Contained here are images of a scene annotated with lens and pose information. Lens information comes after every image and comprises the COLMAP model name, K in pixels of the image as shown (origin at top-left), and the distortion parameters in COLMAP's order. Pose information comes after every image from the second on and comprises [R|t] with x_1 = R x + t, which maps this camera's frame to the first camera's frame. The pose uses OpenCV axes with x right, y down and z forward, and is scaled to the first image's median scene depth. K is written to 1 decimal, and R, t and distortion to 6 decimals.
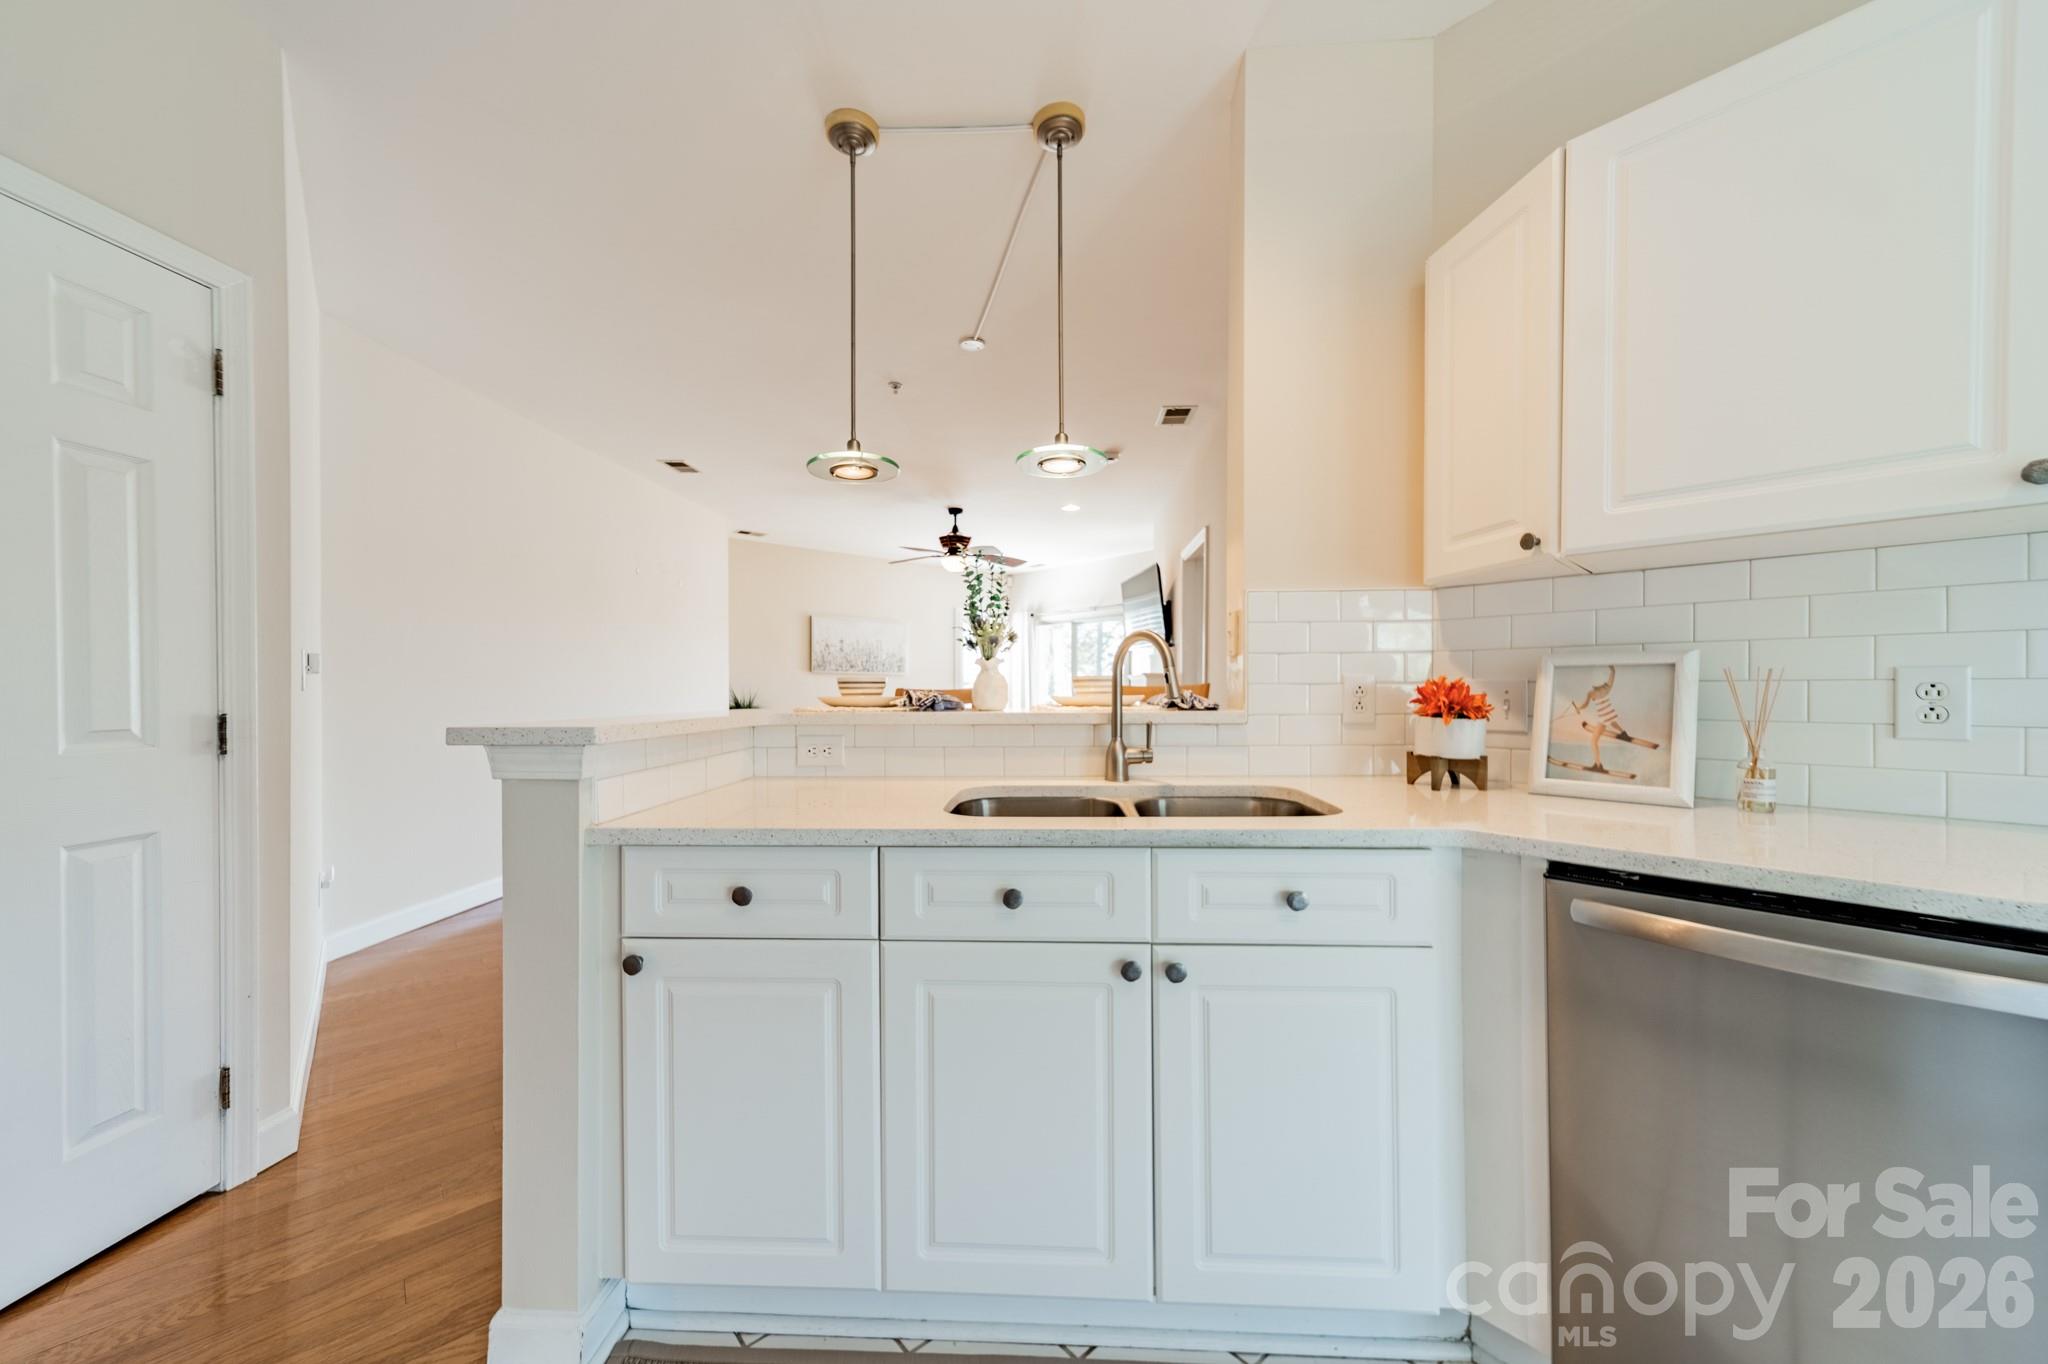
lens RADIAL K [[721.8, 0, 1024.2], [0, 721.8, 693.8], [0, 0, 1]] dist [0.006427, -0.000169]
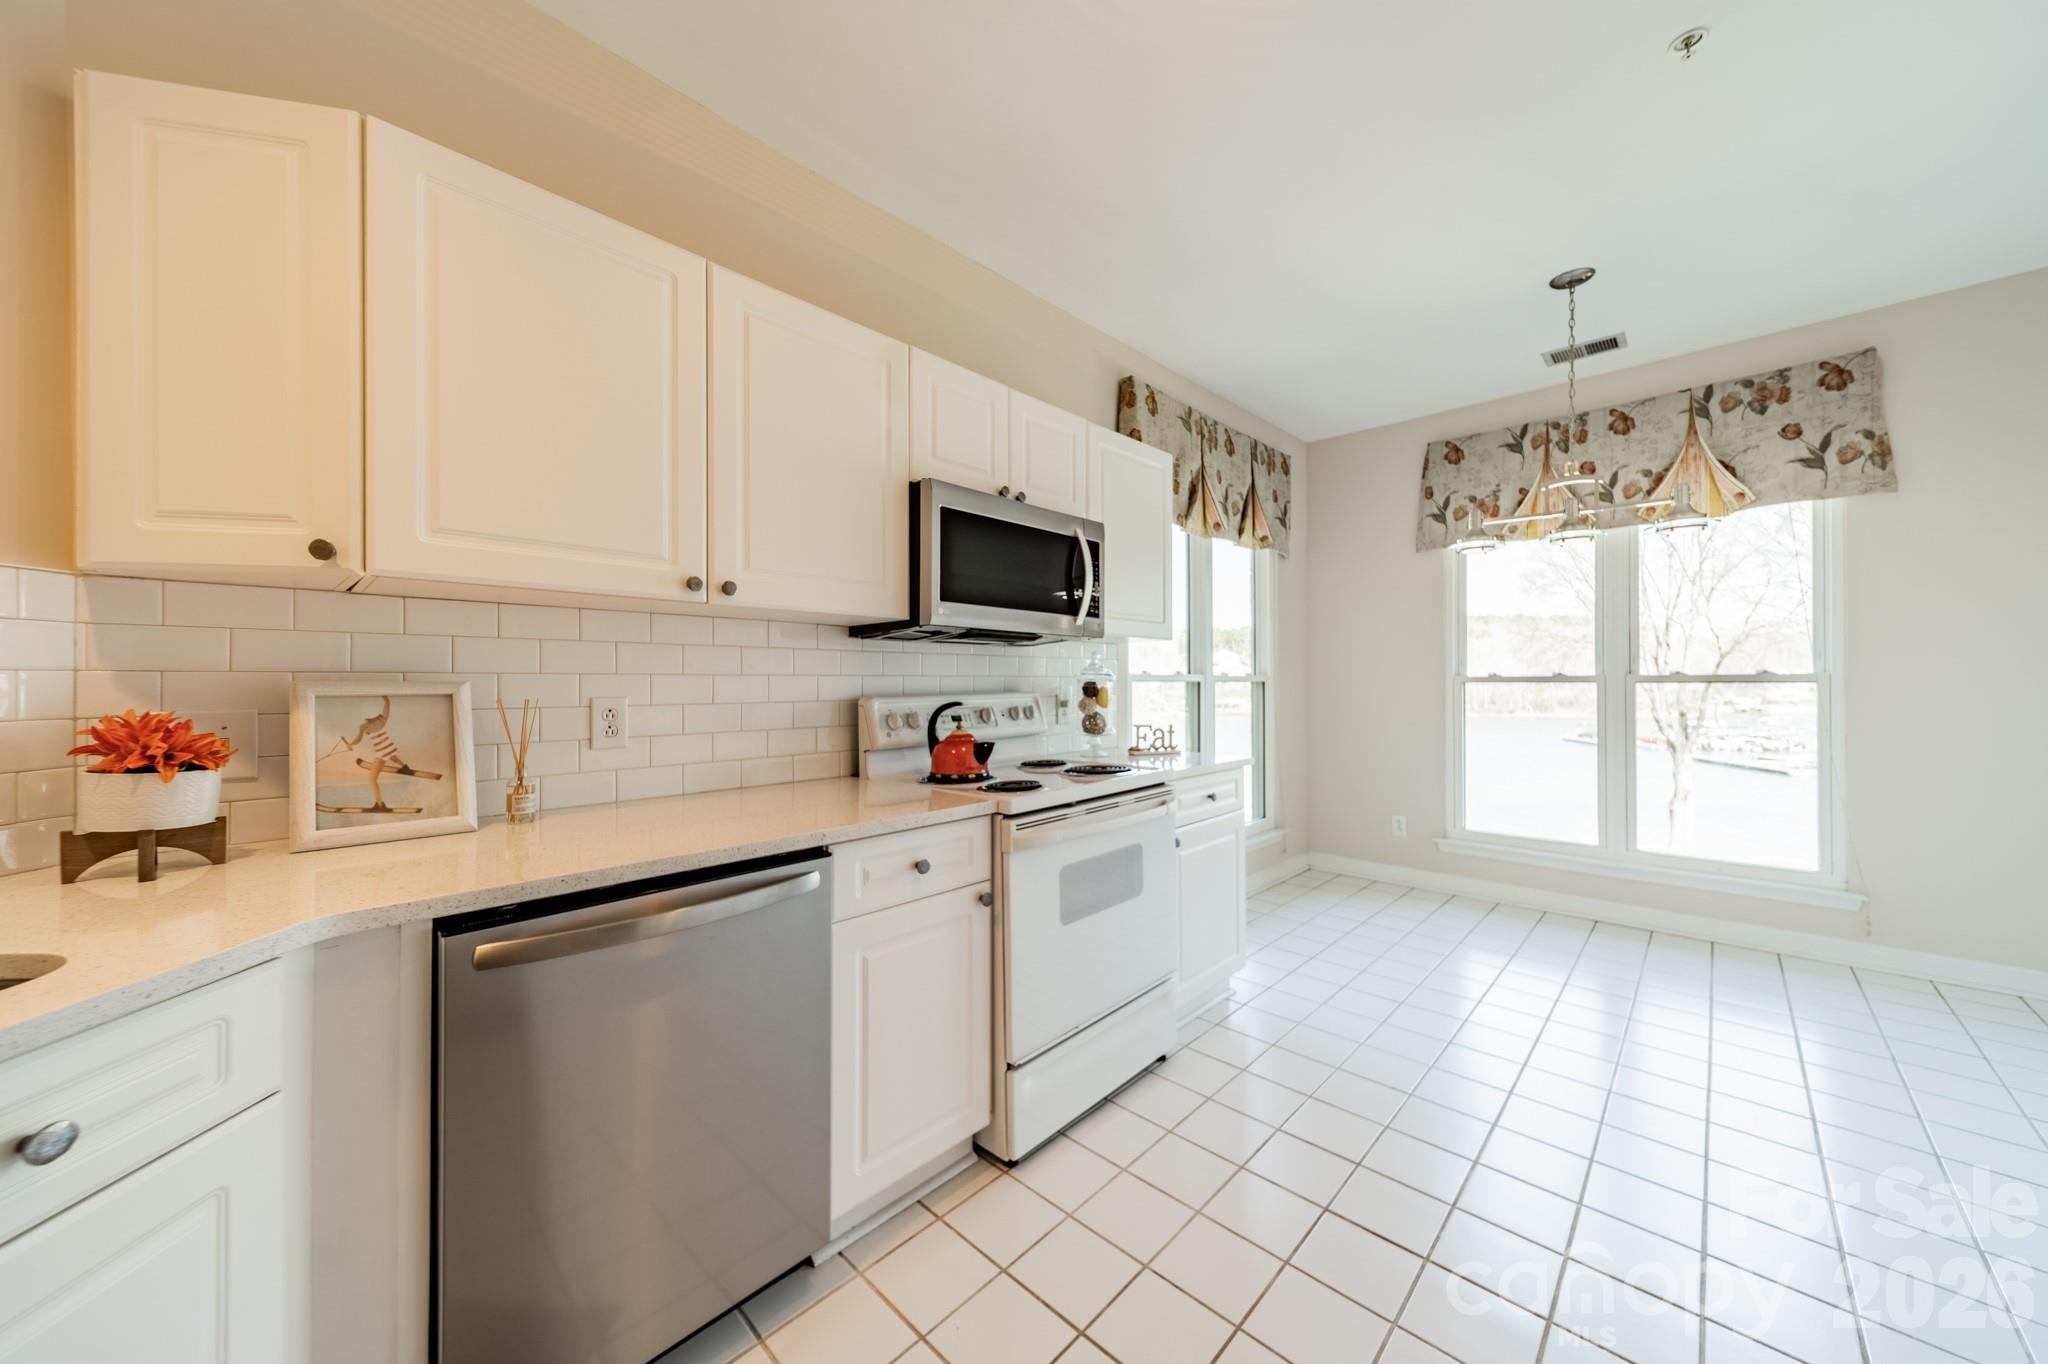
lens RADIAL K [[719.6, 0, 1031.7], [0, 719.6, 683.7], [0, 0, 1]] dist [0.005139, -0.000047]
pose [[-0.080637, 0.005349, 0.996729, -0.188197], [0.014301, 0.999889, -0.004209, -0.038836], [-0.996641, 0.013915, -0.080704, 0.243246]]
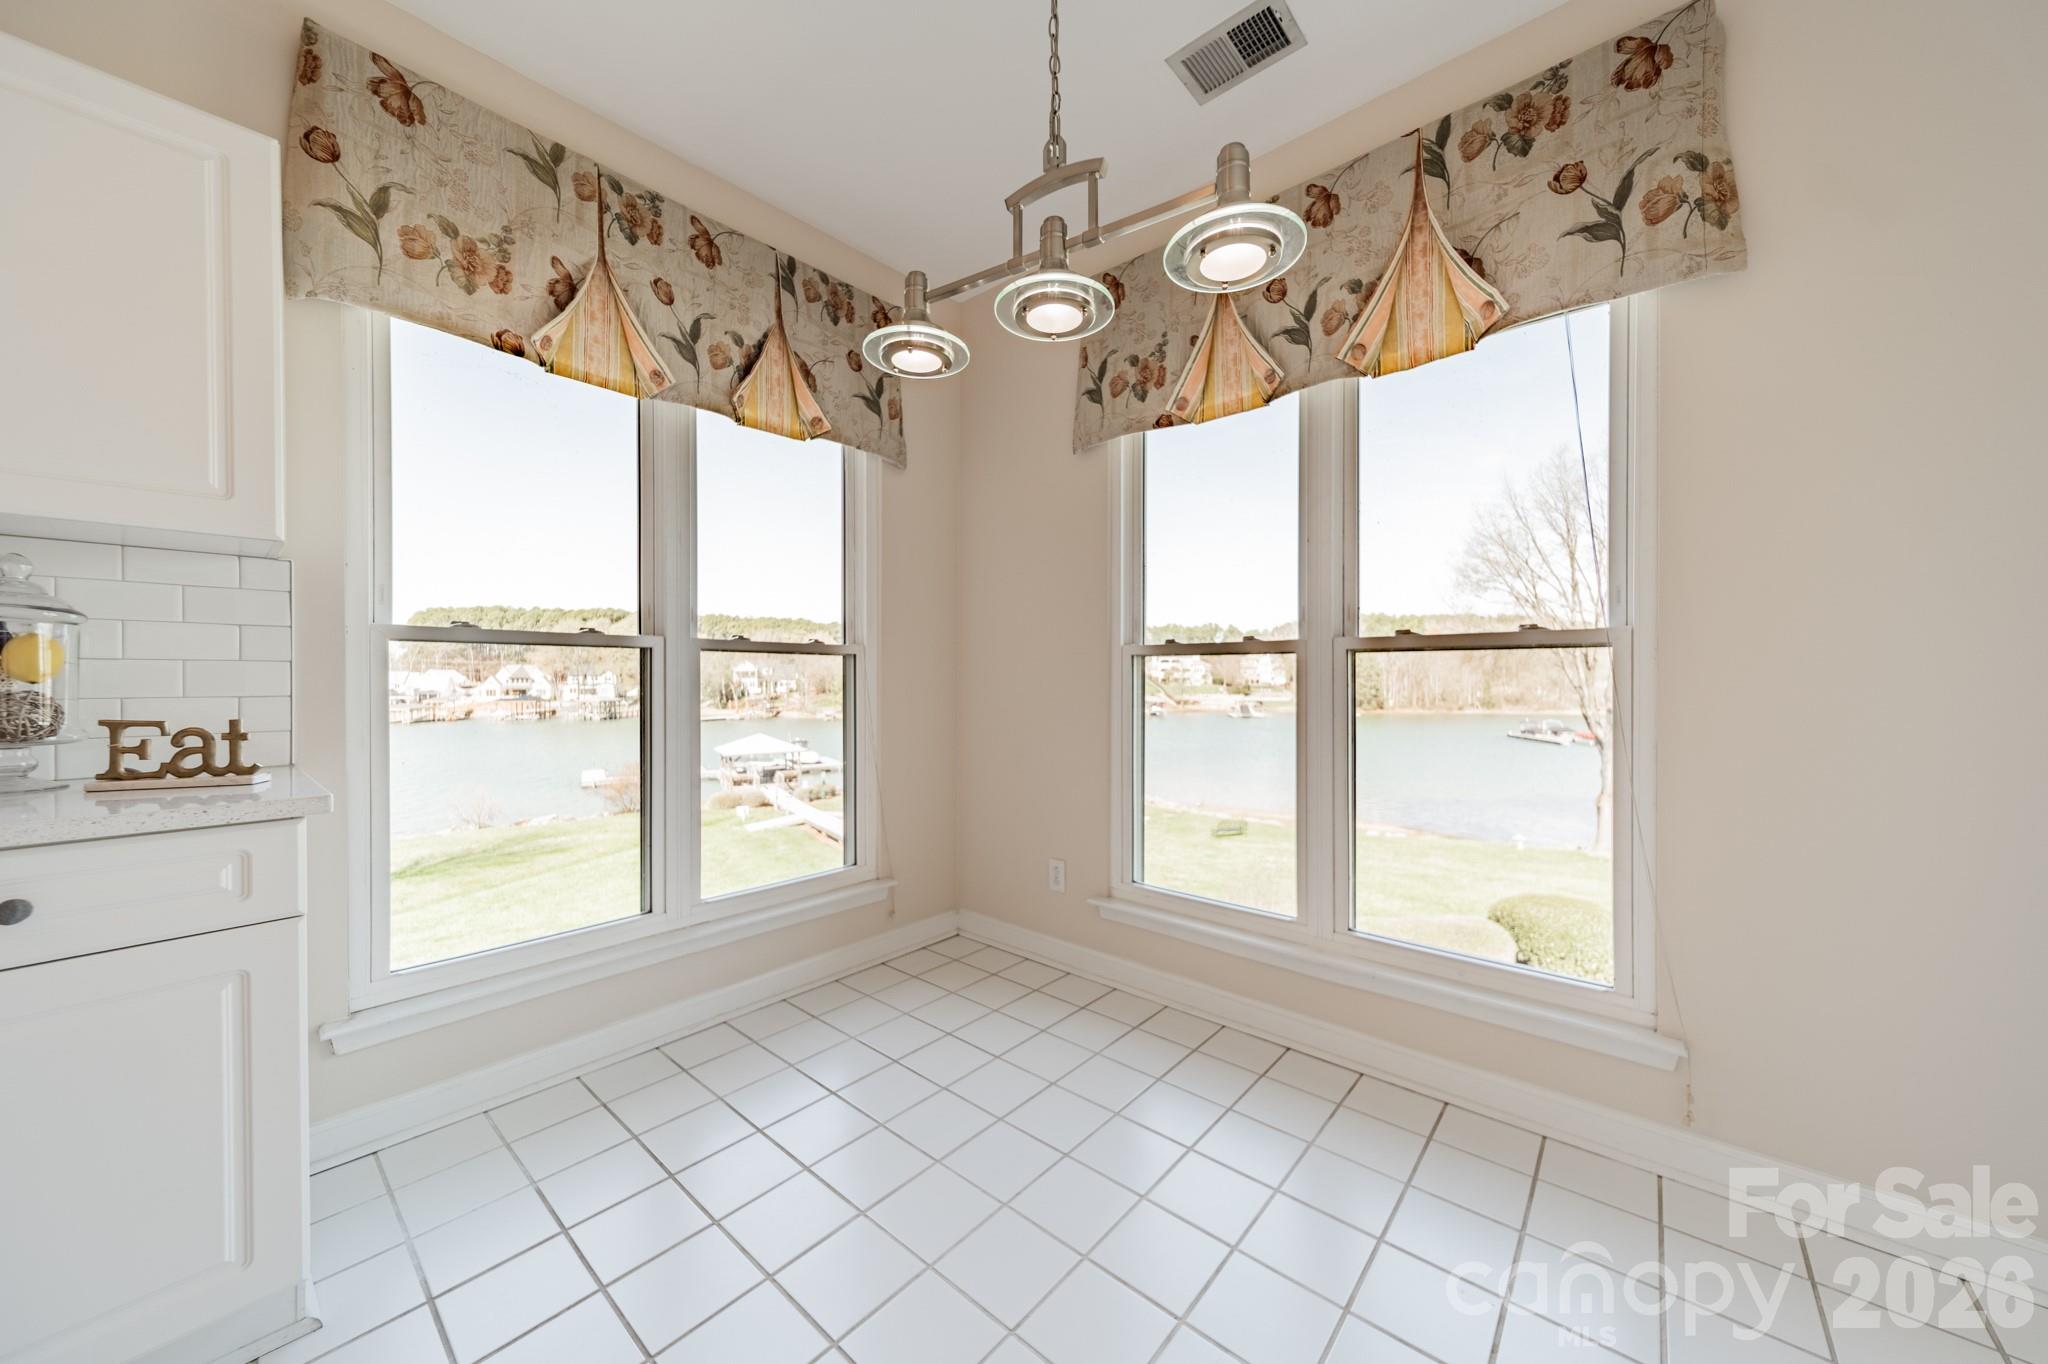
lens RADIAL K [[719.6, 0, 1031.7], [0, 719.6, 683.7], [0, 0, 1]] dist [0.005139, -0.000047]
pose [[-0.128328, -0.001417, 0.991731, 0.727640], [0.009494, 0.999951, 0.002657, 0.031533], [-0.991686, 0.009756, -0.128309, -1.174794]]
